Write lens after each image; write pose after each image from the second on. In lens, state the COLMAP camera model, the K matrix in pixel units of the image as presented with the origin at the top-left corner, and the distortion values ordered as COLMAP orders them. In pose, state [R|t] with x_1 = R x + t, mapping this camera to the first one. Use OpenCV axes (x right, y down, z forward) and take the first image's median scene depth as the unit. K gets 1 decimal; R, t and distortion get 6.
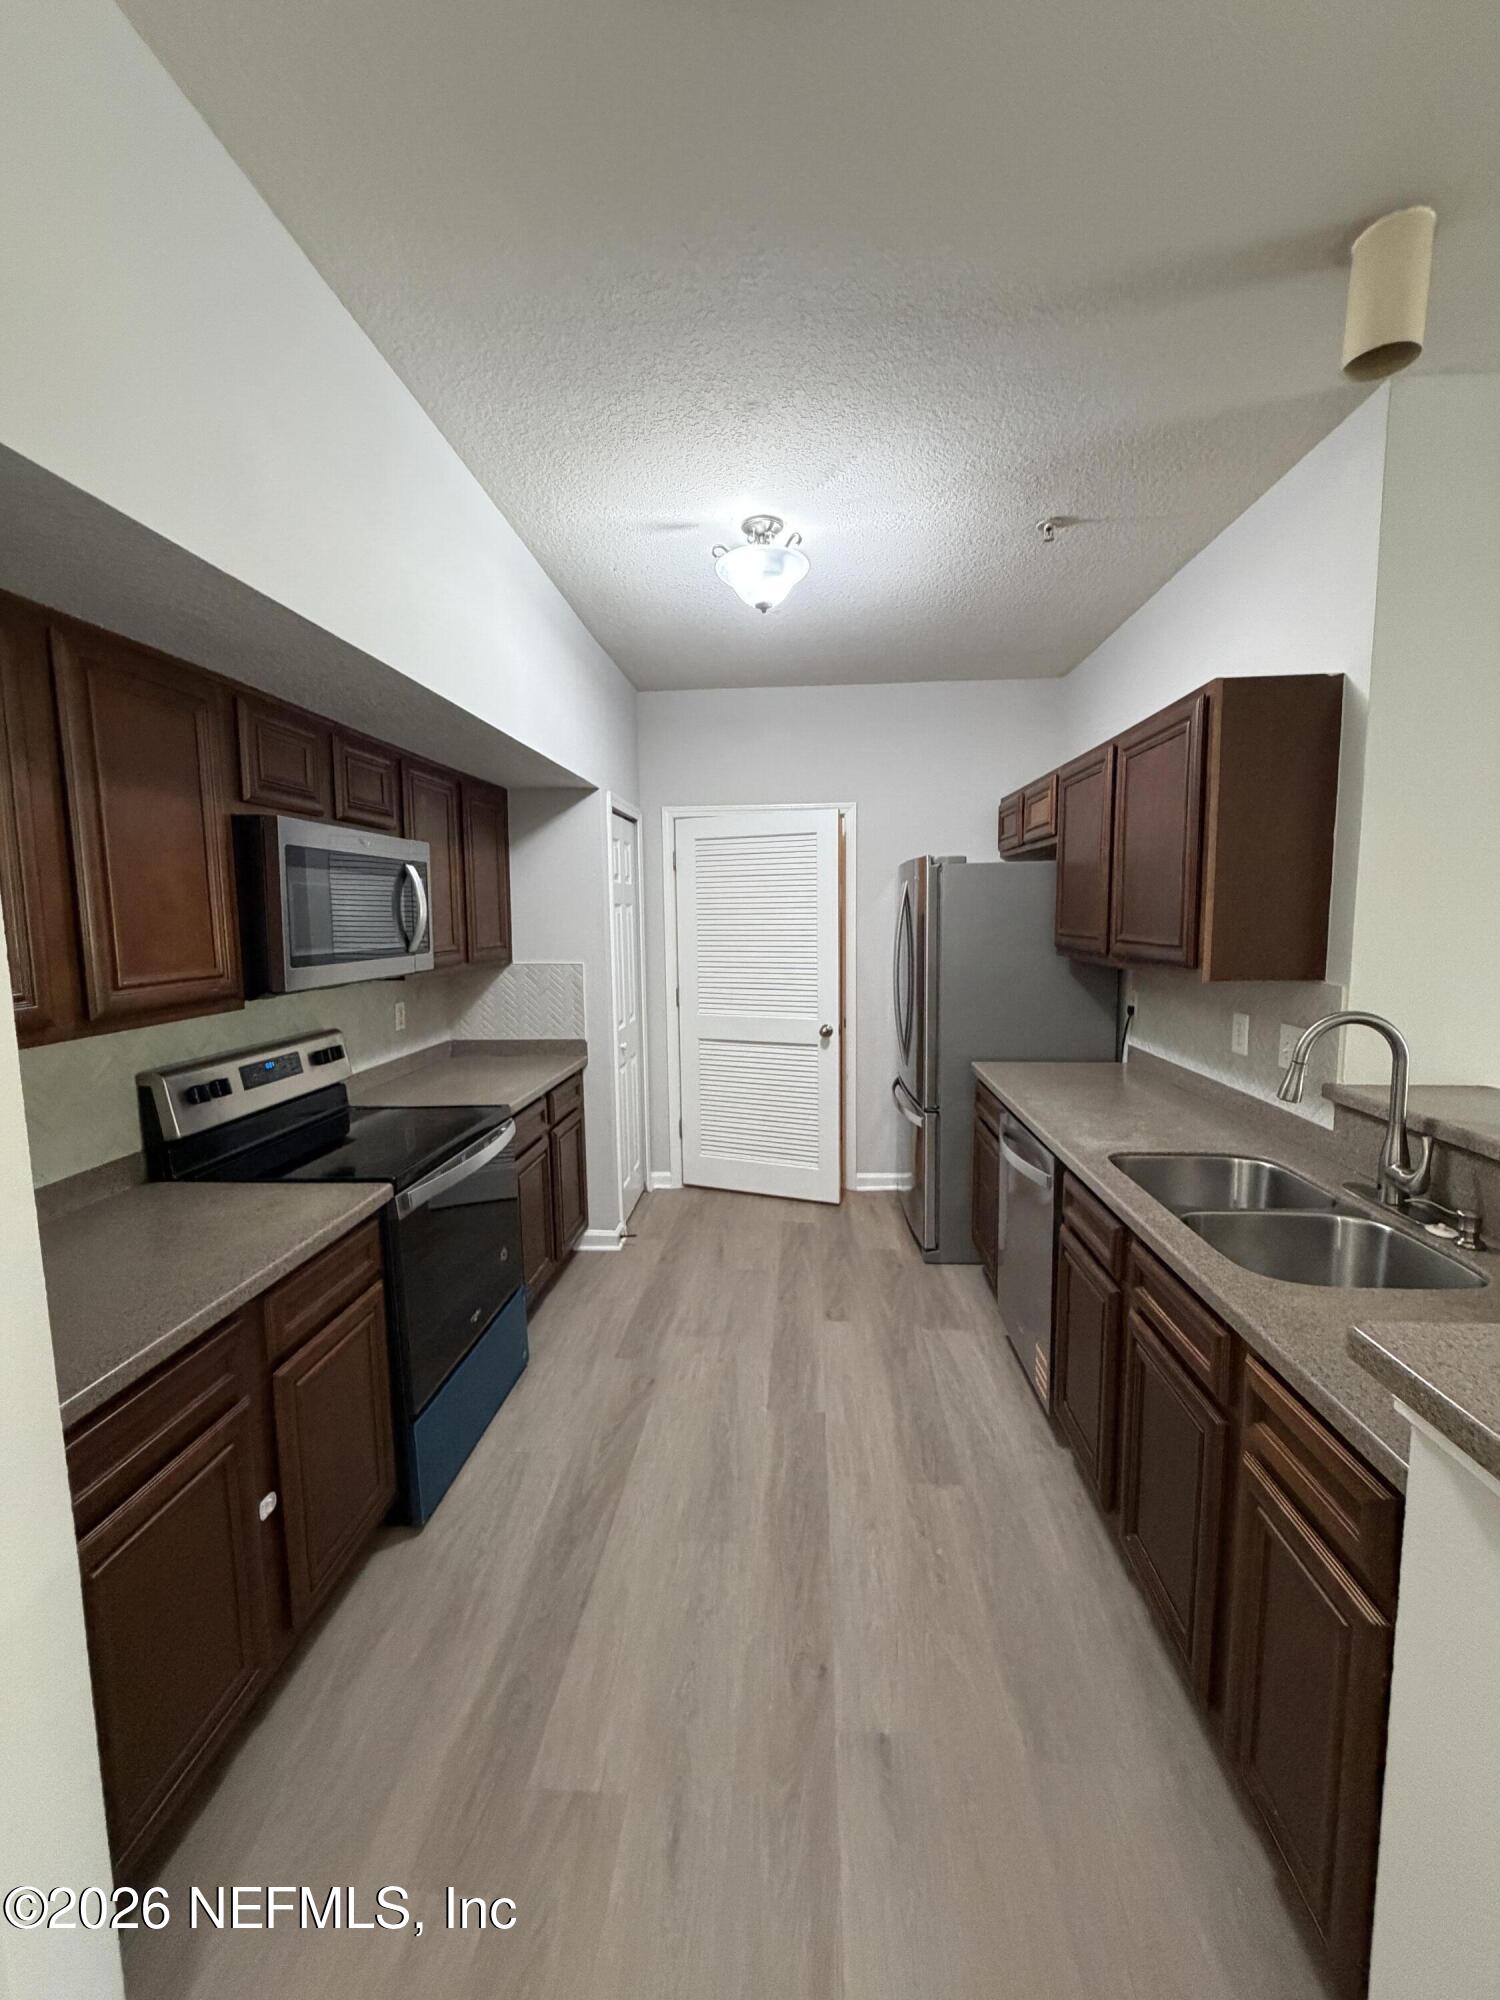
lens RADIAL K [[796.5, 0, 749.3], [0, 796.5, 996.7], [0, 0, 1]] dist [-0.000316, 0.000147]
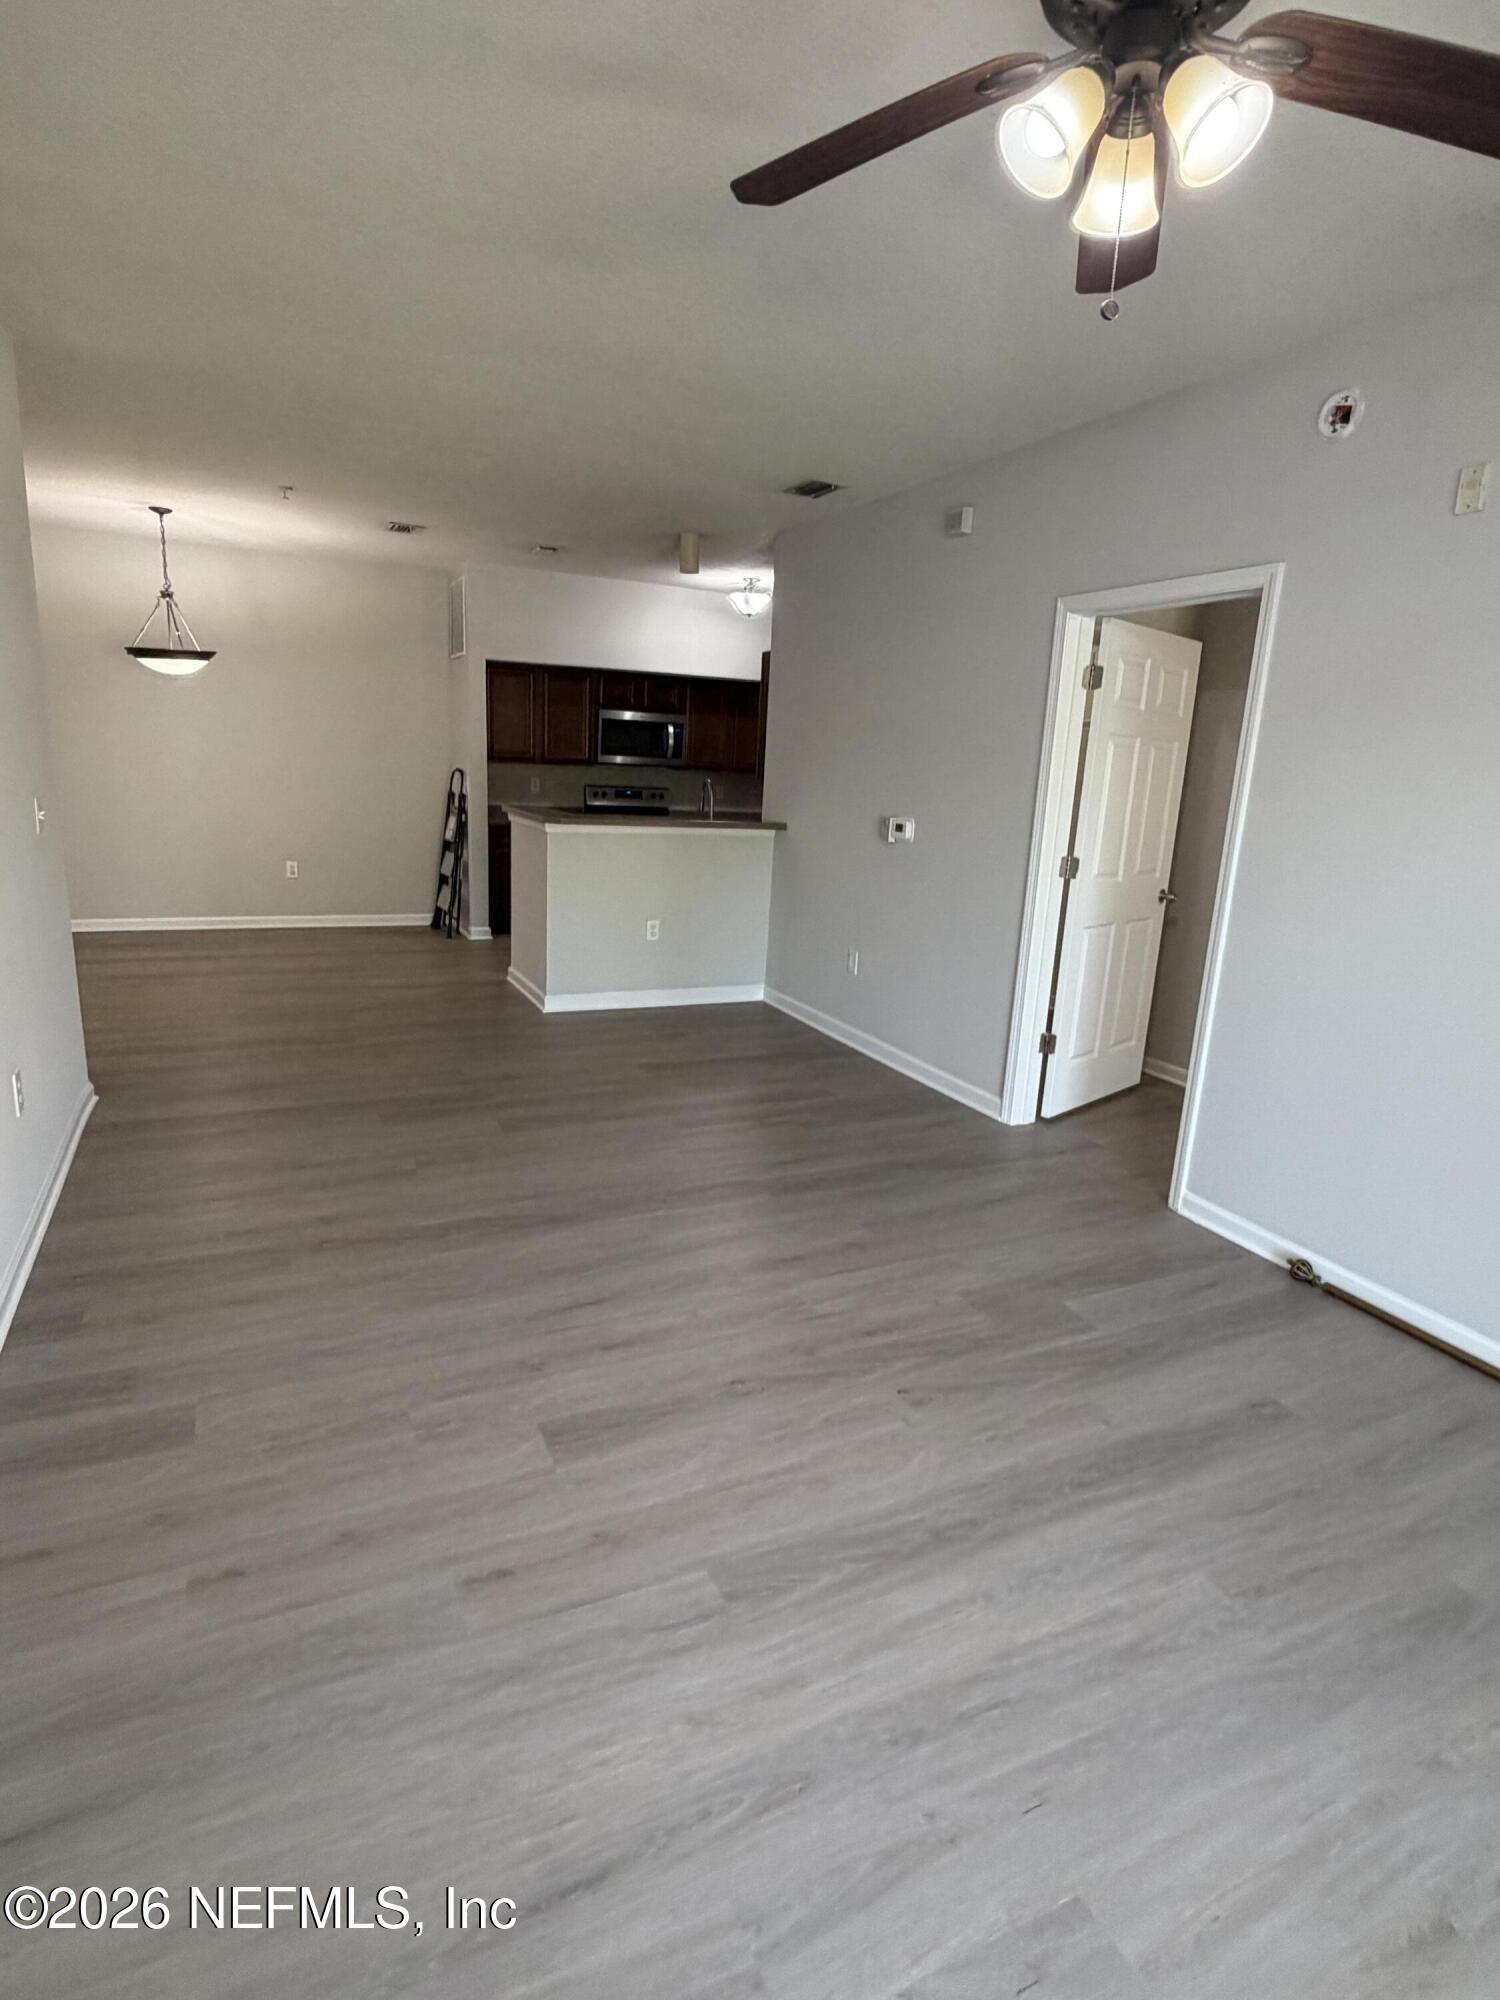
lens RADIAL K [[1052.3, 0, 746.2], [0, 1052.3, 996.1], [0, 0, 1]] dist [0.001188, 0.000018]
pose [[0.489927, 0.228177, -0.841372, 2.462997], [-0.148327, 0.972884, 0.177473, 0.049310], [0.859052, 0.037850, 0.510487, -0.475435]]
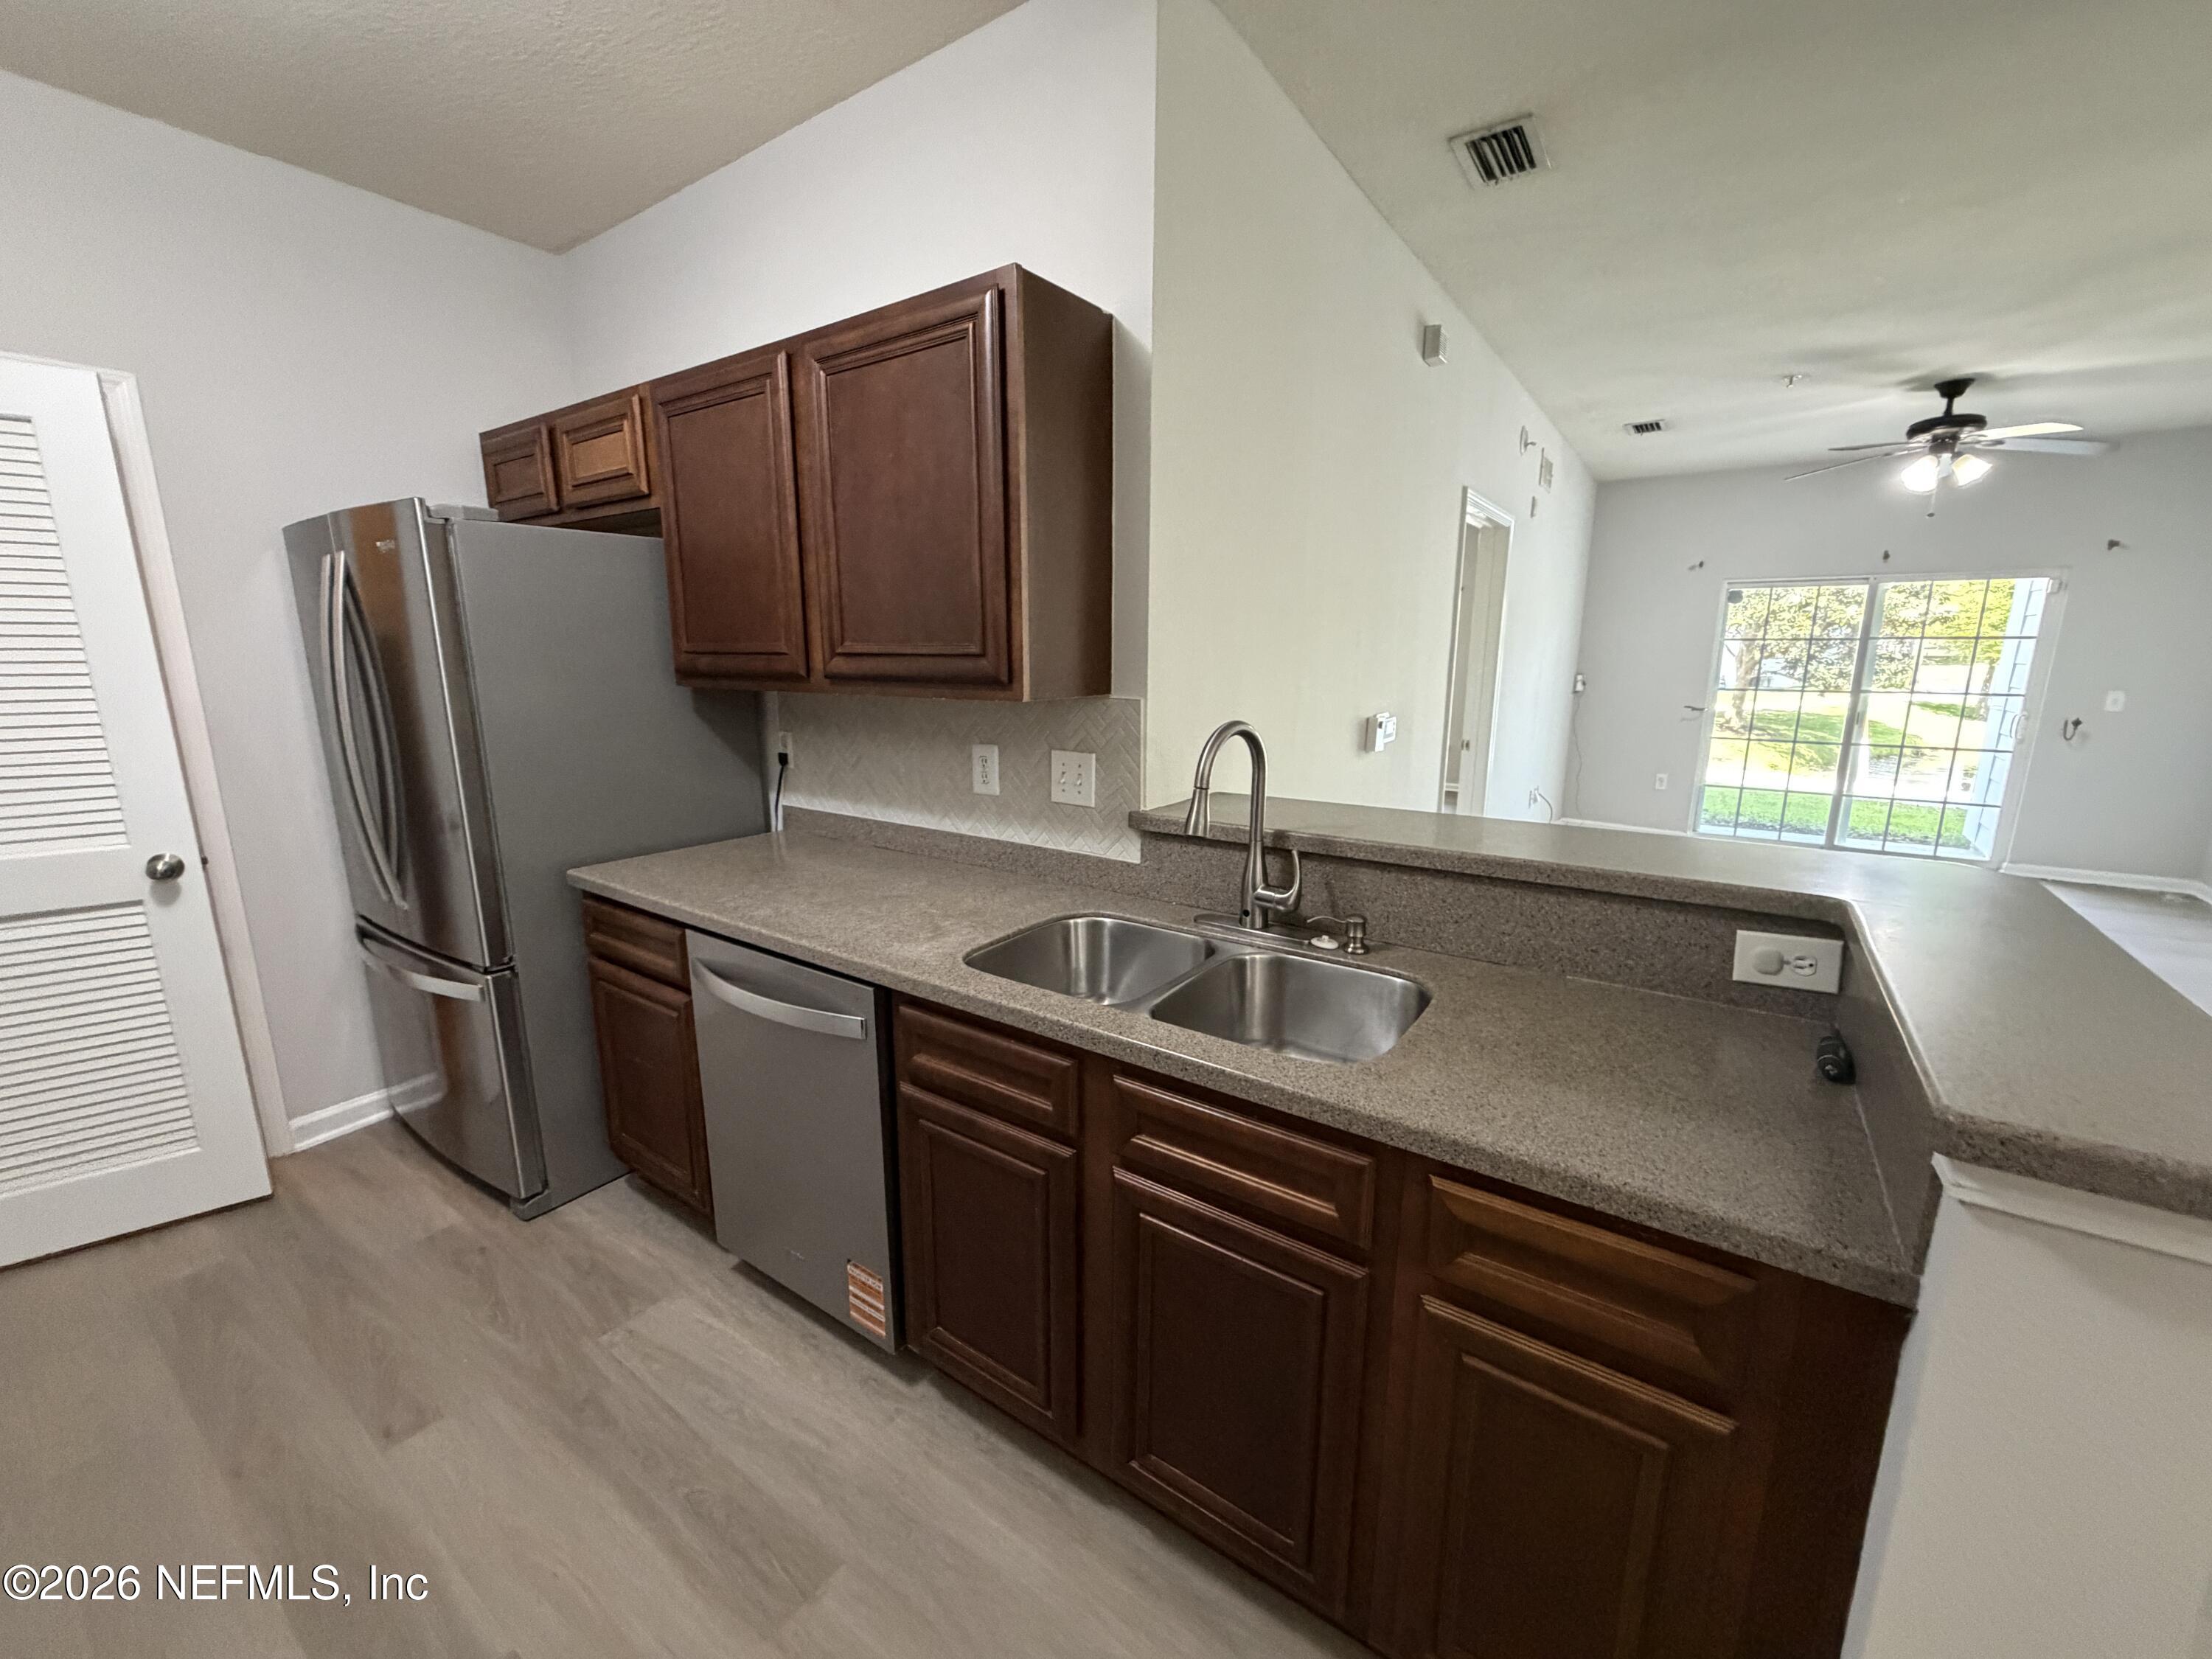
lens RADIAL K [[880.9, 0, 1099.6], [0, 880.9, 830.7], [0, 0, 1]] dist [-0.000316, 0.000147]
pose [[0.514295, -0.161279, 0.842312, -0.076057], [0.084408, 0.986909, 0.137428, -0.004403], [-0.853450, 0.000419, 0.521175, 0.364732]]
